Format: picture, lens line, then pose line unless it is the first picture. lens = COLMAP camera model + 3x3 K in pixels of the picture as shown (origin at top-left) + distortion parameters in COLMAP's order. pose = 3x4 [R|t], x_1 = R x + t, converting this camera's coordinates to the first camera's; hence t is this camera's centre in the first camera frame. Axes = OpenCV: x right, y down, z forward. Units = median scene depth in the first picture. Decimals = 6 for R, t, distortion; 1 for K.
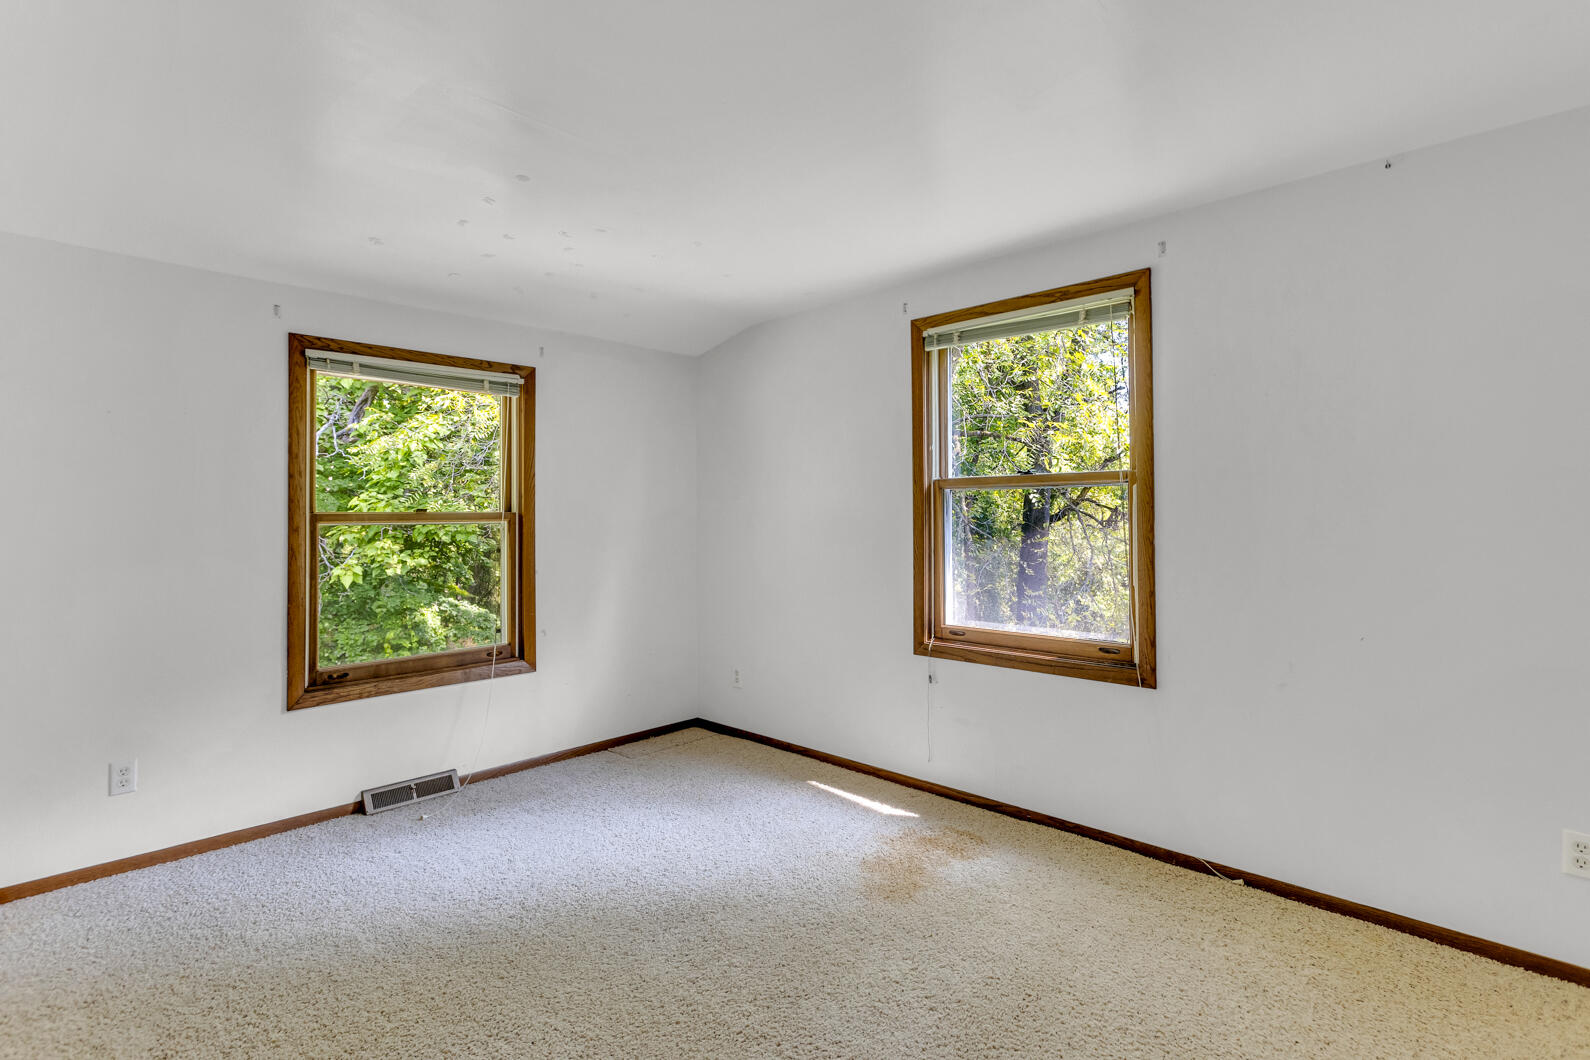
lens RADIAL K [[760.2, 0, 790.5], [0, 760.2, 509.1], [0, 0, 1]] dist [-0.000573, -0.000552]
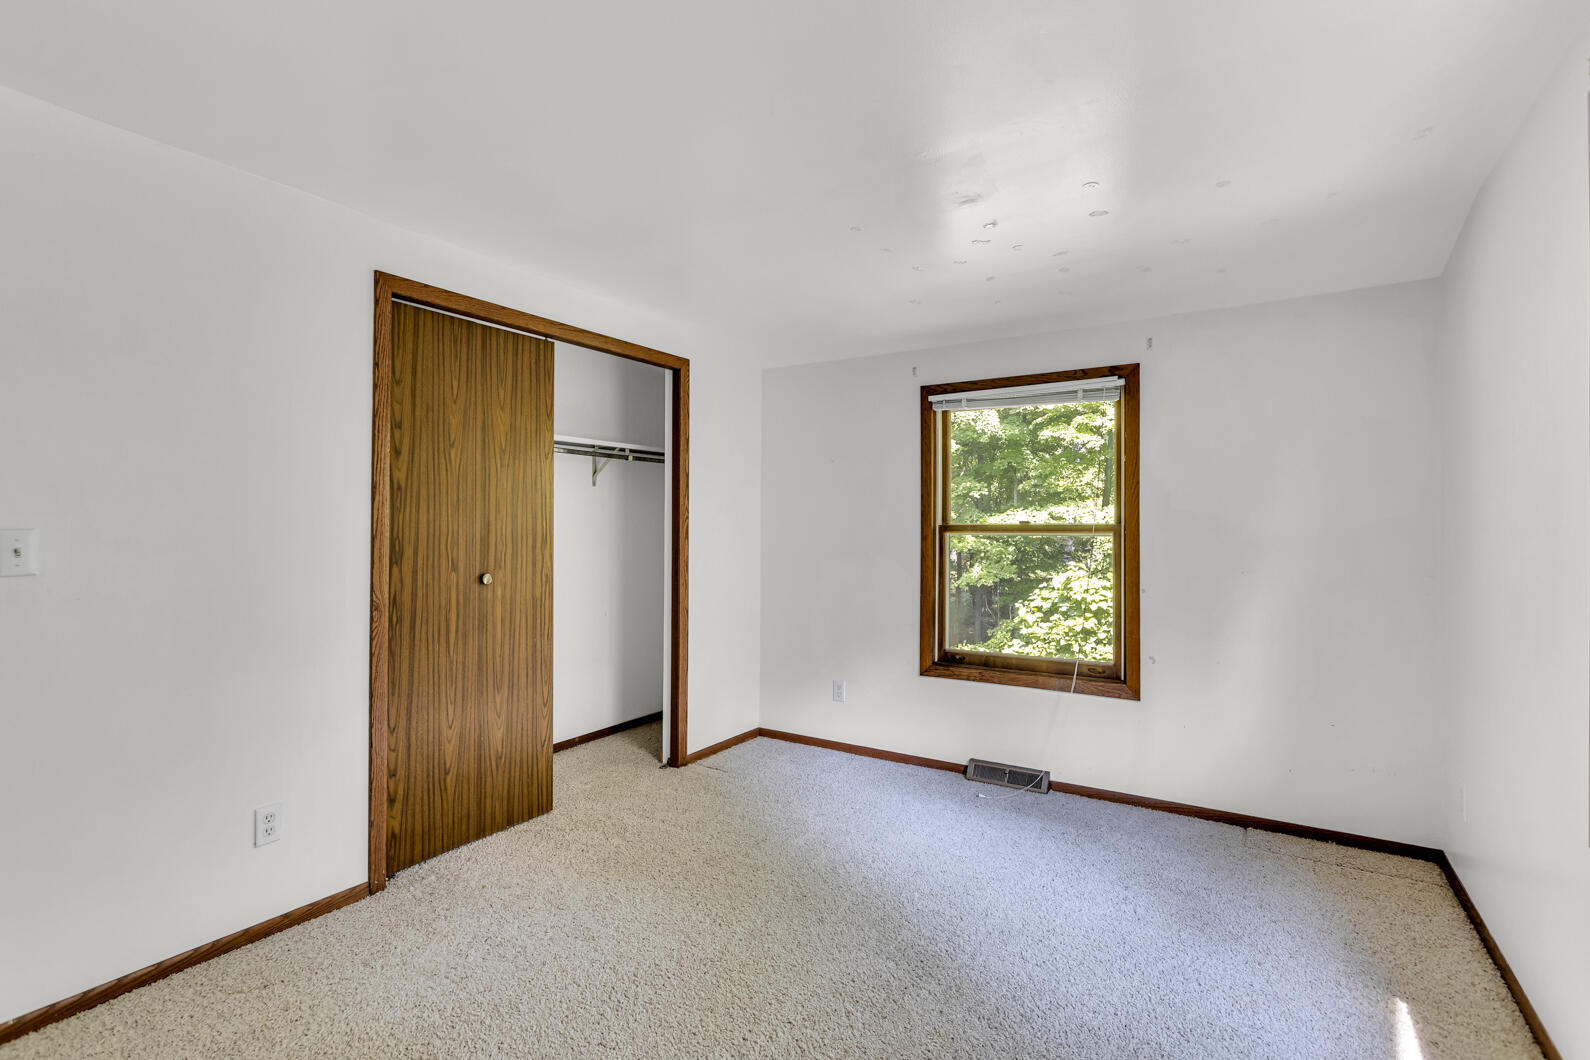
lens RADIAL K [[750.6, 0, 795.0], [0, 750.6, 530.0], [0, 0, 1]] dist [-0.001077, -0.000537]
pose [[0.206363, 0.013668, -0.978380, 0.496572], [0.004929, 0.999875, 0.015008, -0.005231], [0.978463, -0.007919, 0.206270, 0.462844]]
